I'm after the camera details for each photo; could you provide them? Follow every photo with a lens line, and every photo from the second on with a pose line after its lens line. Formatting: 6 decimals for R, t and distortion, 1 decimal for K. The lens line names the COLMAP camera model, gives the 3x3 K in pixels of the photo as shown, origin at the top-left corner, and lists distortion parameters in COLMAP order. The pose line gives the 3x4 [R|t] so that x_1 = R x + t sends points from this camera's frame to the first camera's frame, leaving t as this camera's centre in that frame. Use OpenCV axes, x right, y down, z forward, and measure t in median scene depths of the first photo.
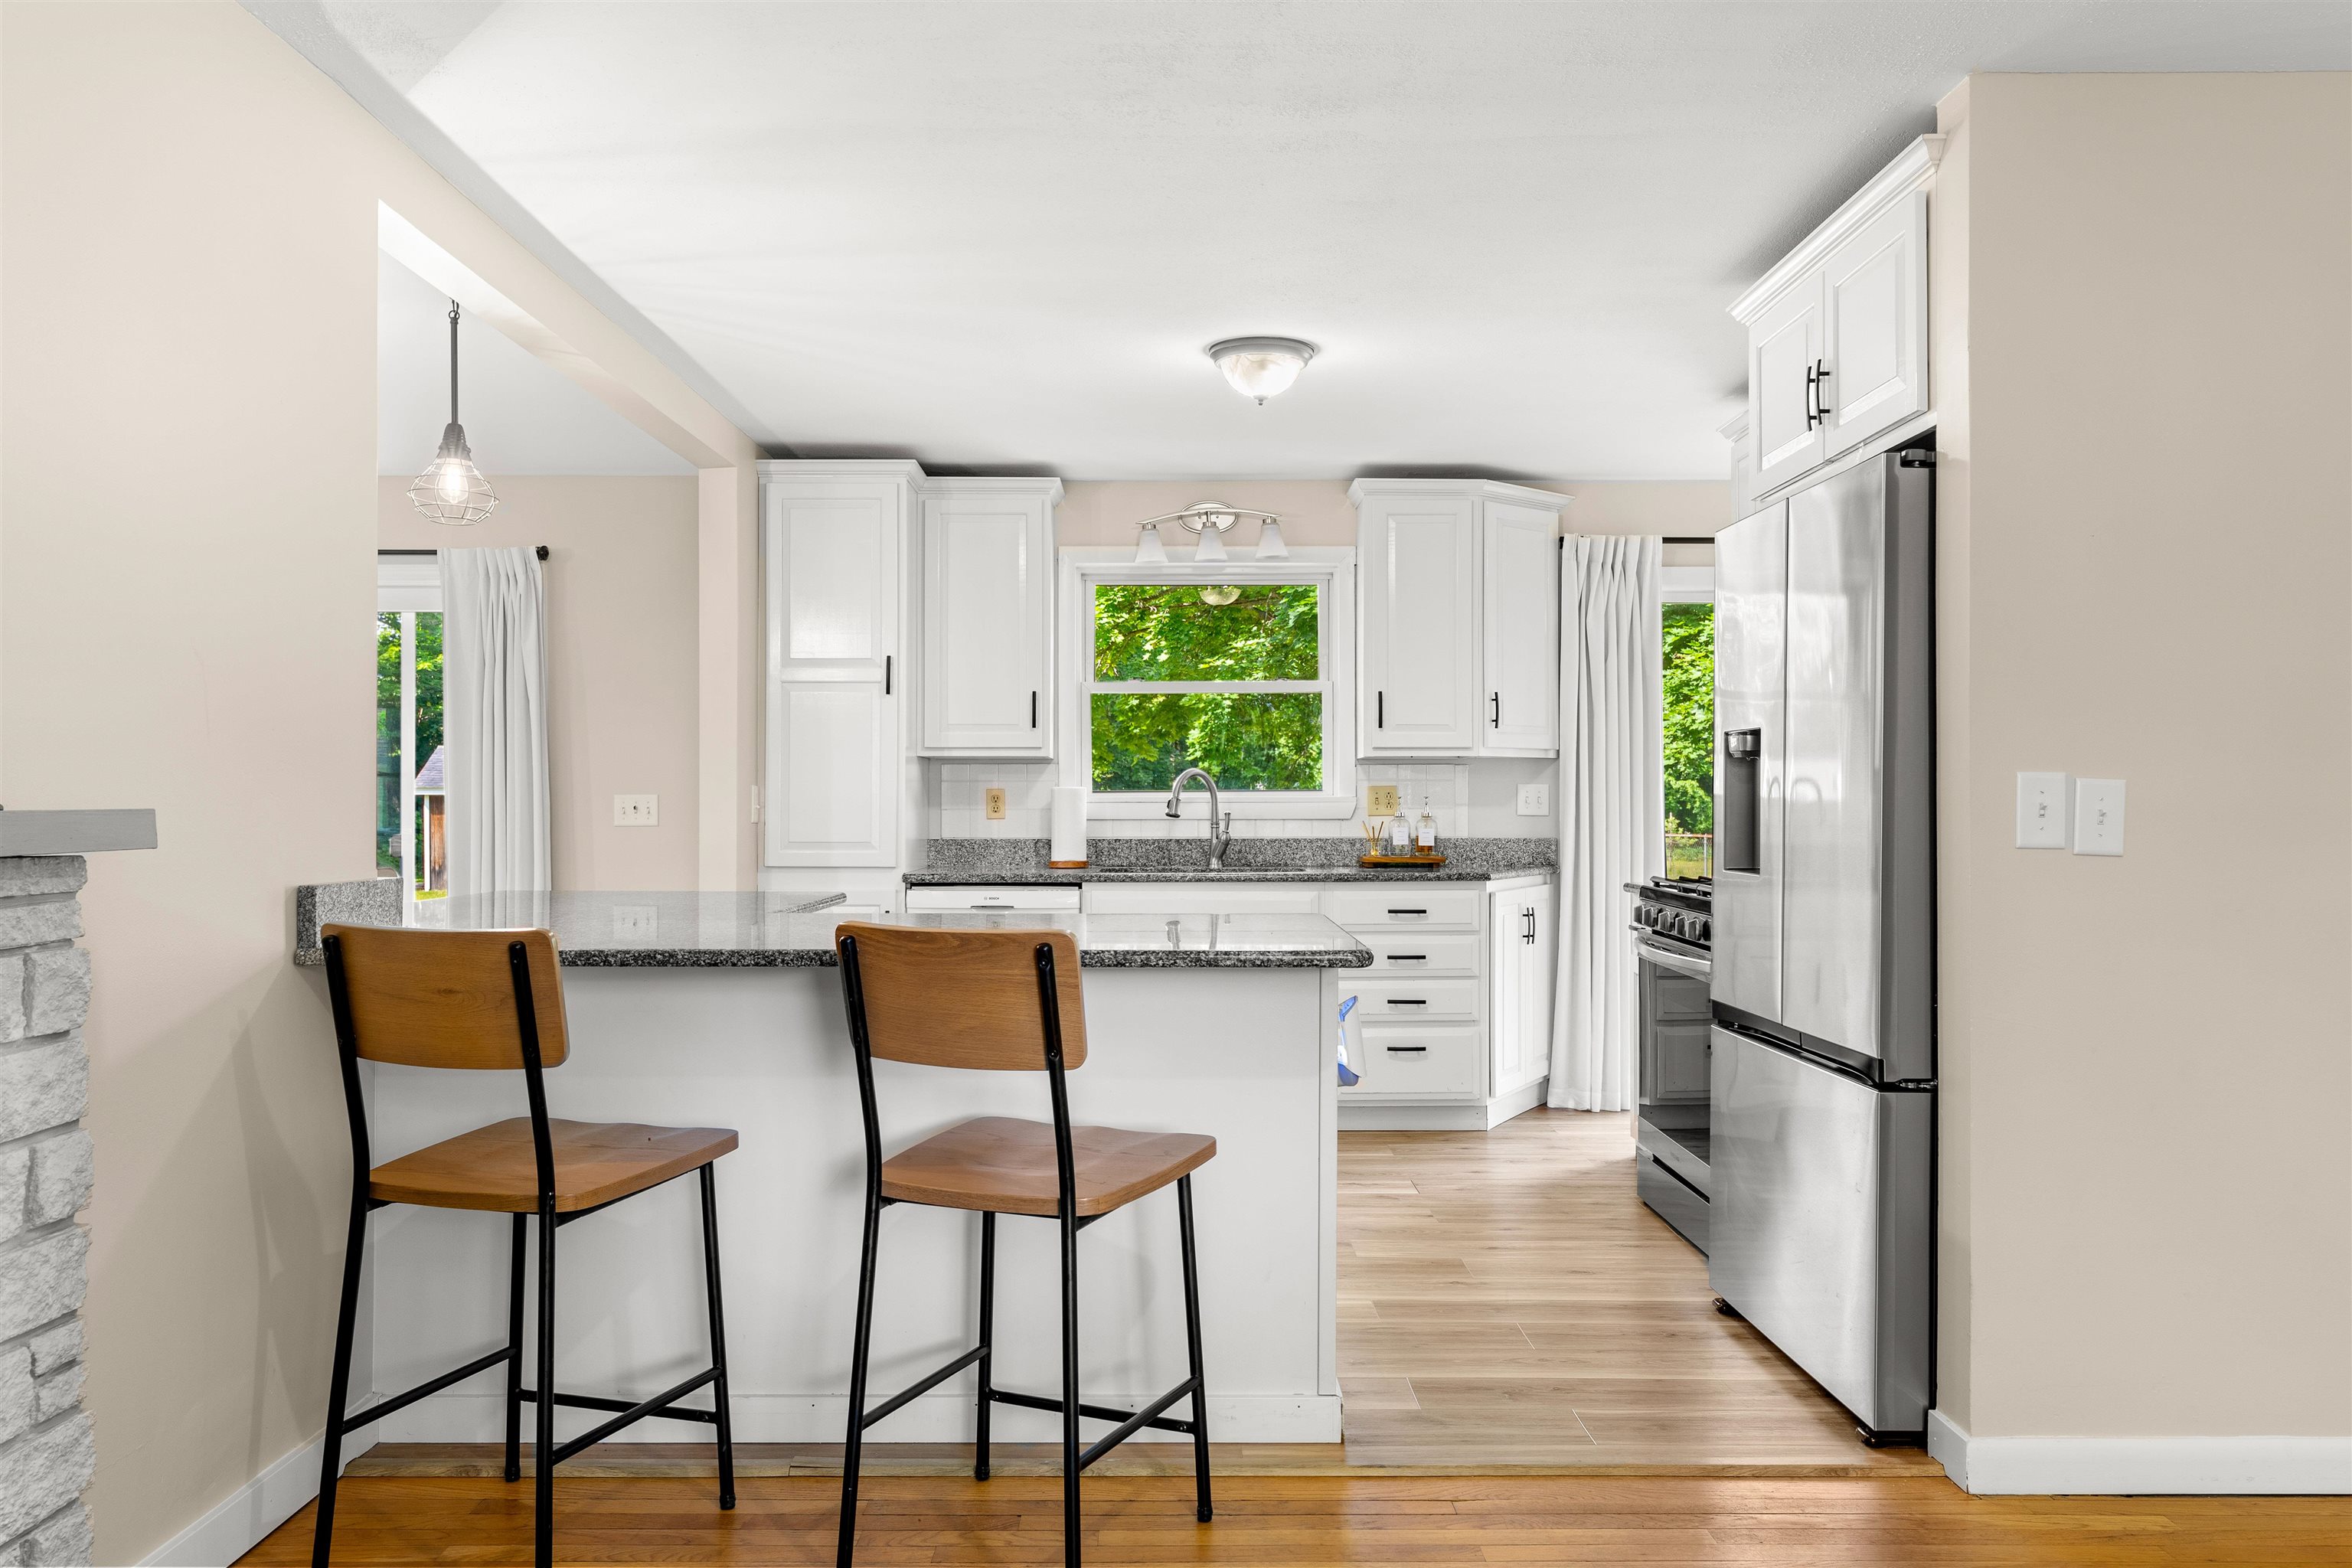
lens RADIAL K [[1713.3, 0, 1165.6], [0, 1713.3, 802.4], [0, 0, 1]] dist [0.000091, 0.003629]
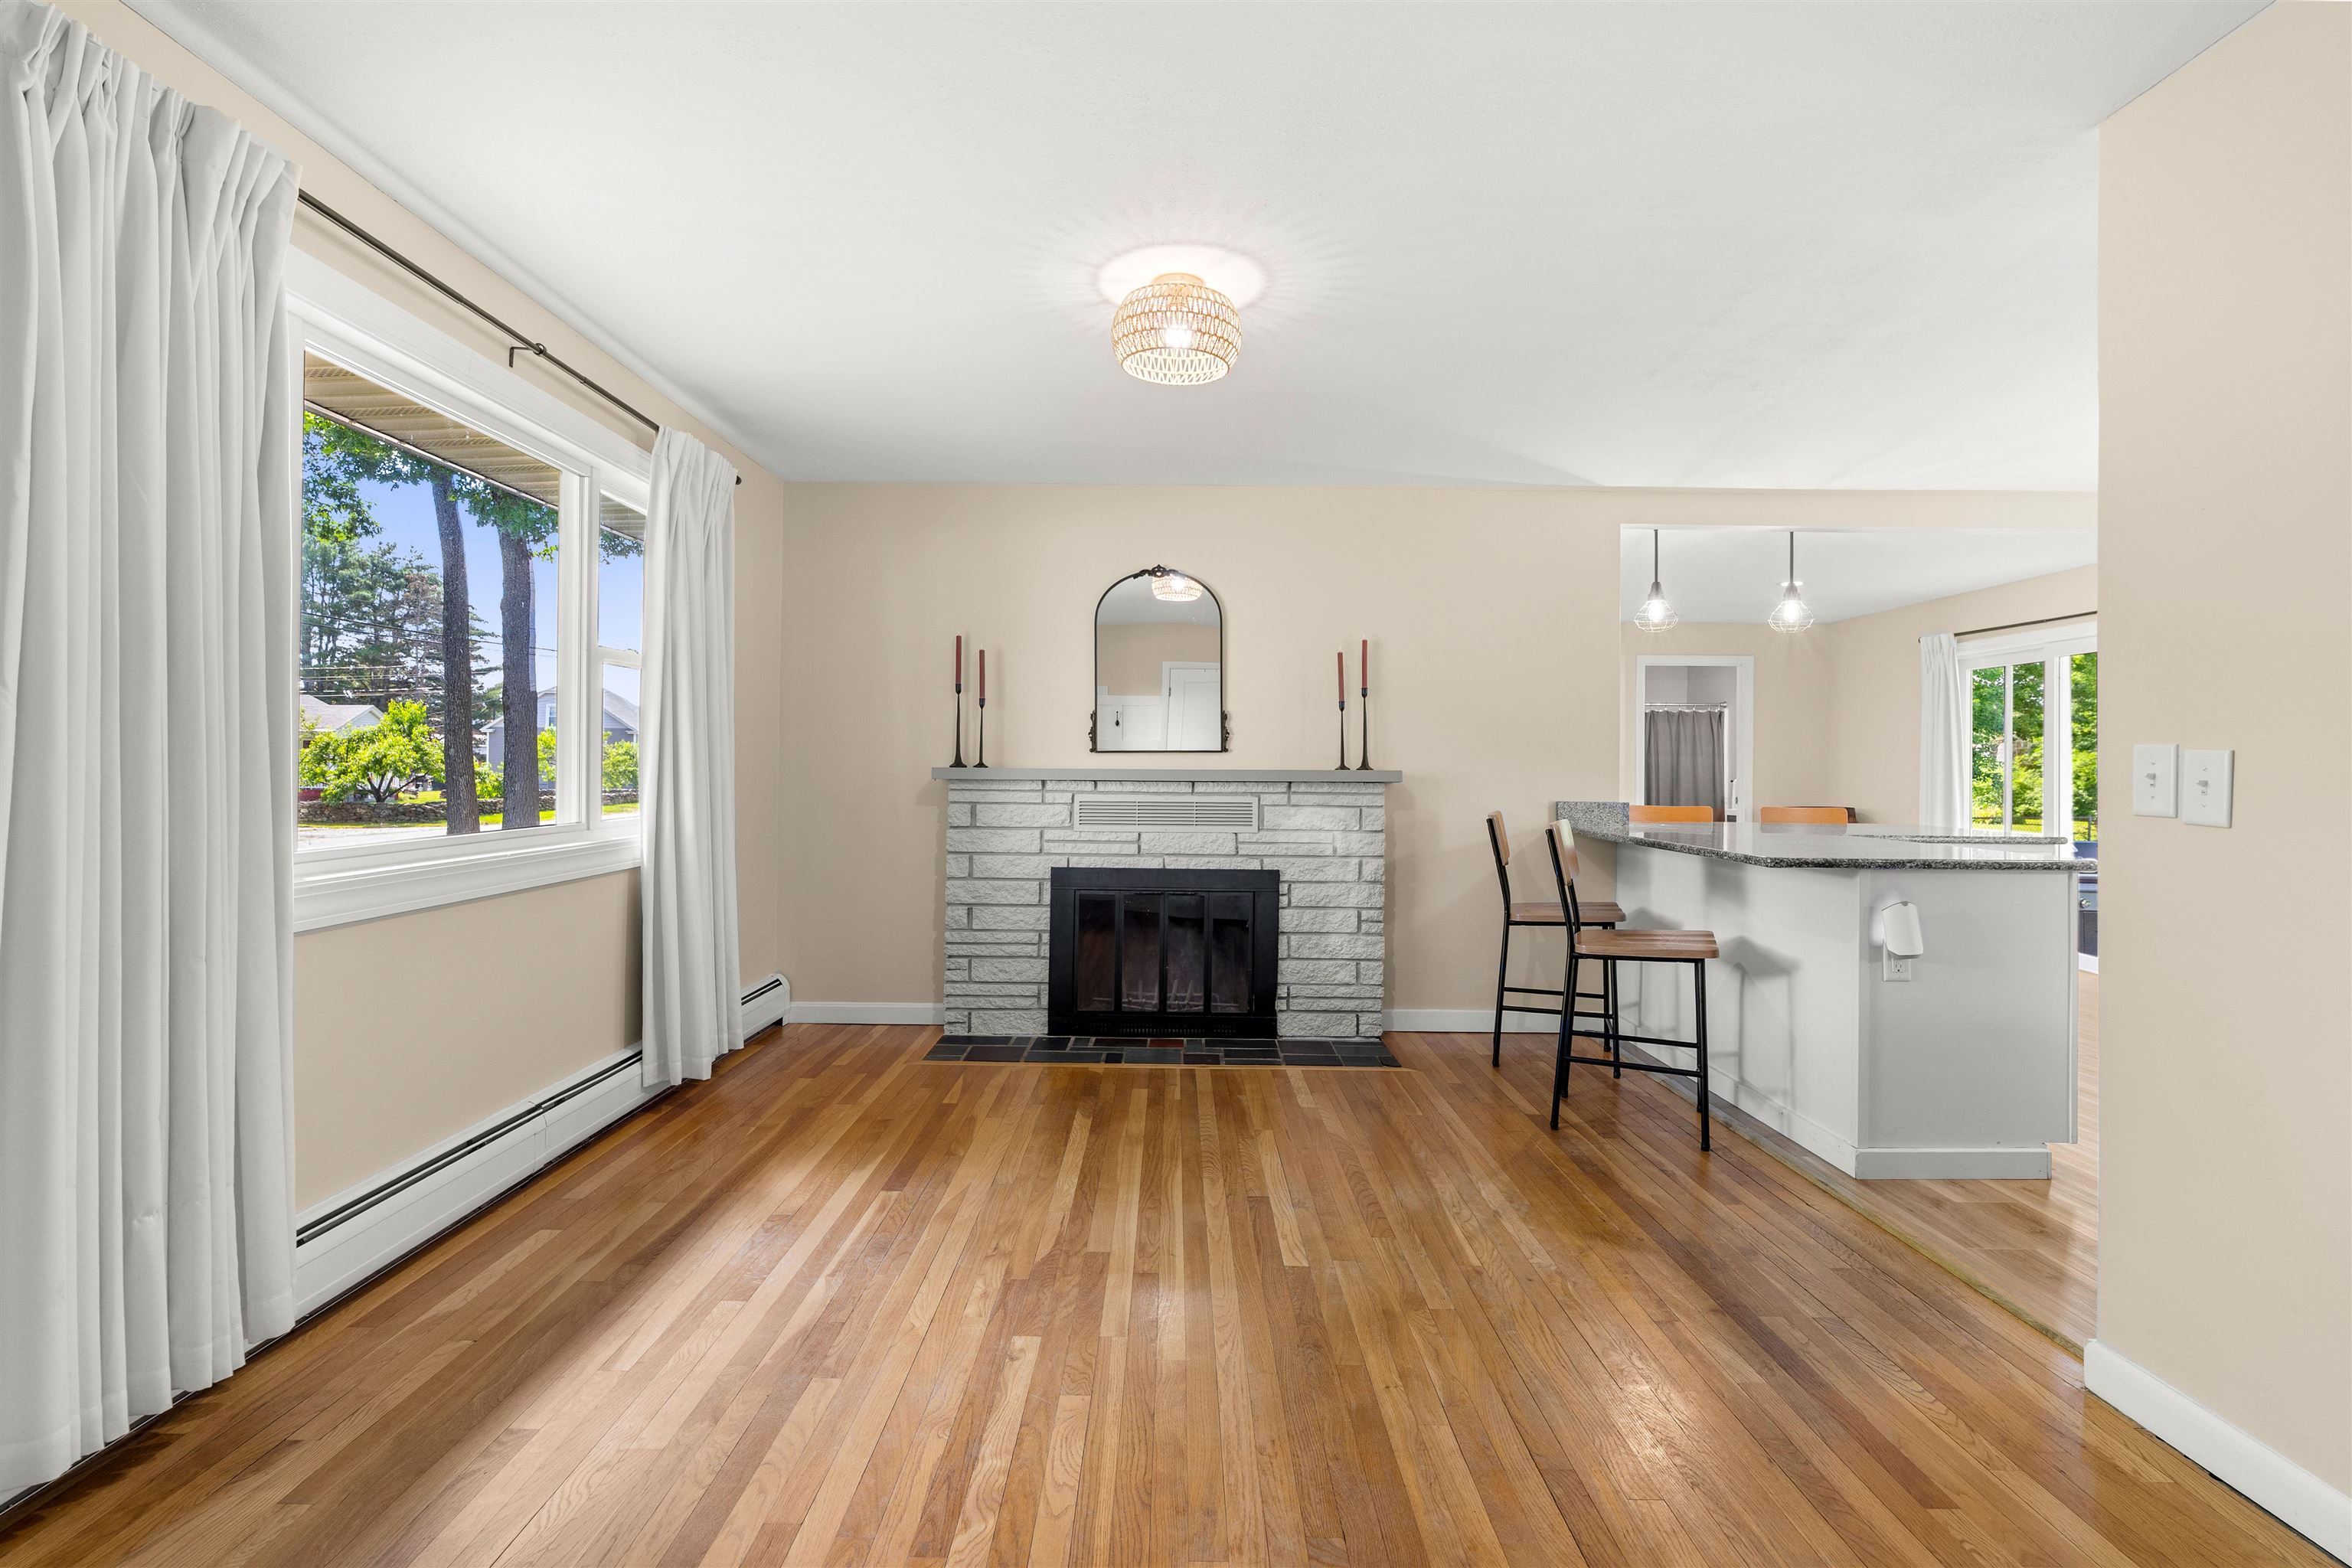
lens RADIAL K [[1066.3, 0, 1153.4], [0, 1066.3, 756.7], [0, 0, 1]] dist [-0.017392, 0.006504]
pose [[-0.019655, -0.012335, -0.999731, 0.525612], [-0.009001, 0.999886, -0.012160, 0.001927], [0.999766, 0.008759, -0.019764, 0.178060]]
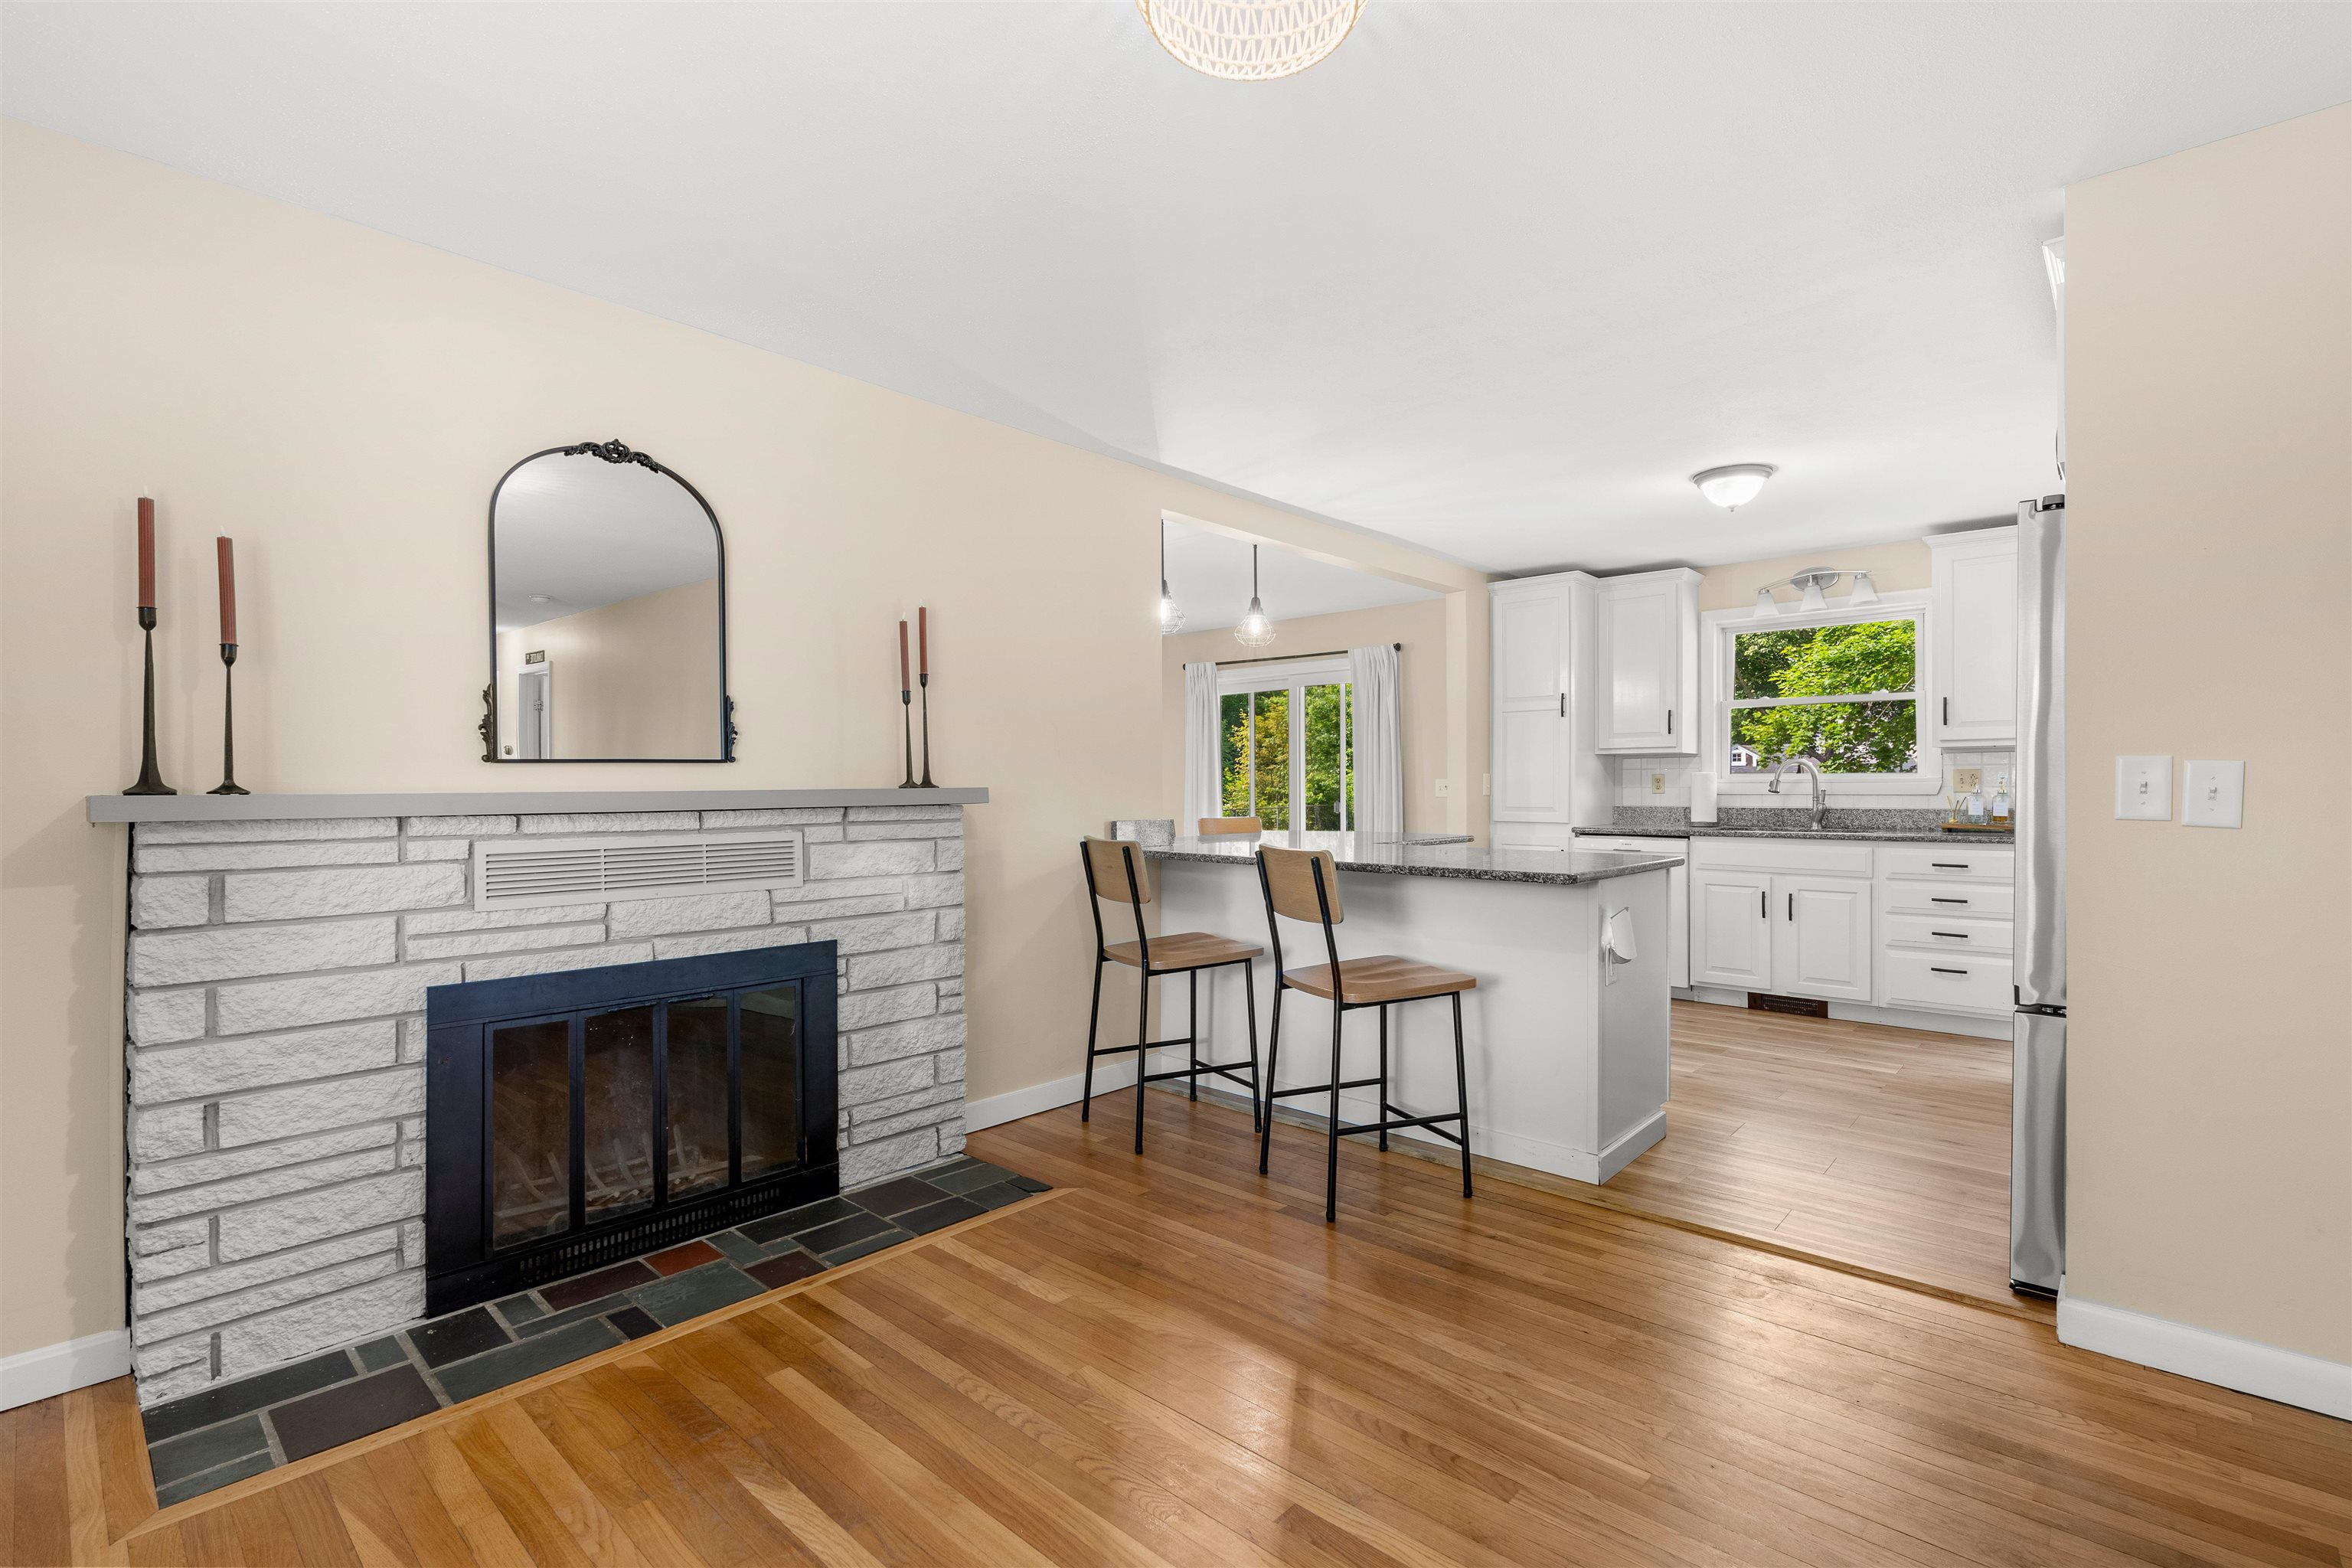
lens RADIAL K [[1066.3, 0, 1165.0], [0, 1066.3, 789.8], [0, 0, 1]] dist [-0.017392, 0.006504]
pose [[0.731392, 0.001218, -0.681957, 0.233698], [0.002973, 0.999983, 0.004974, 0.000042], [0.681951, -0.005666, 0.731376, 0.002656]]
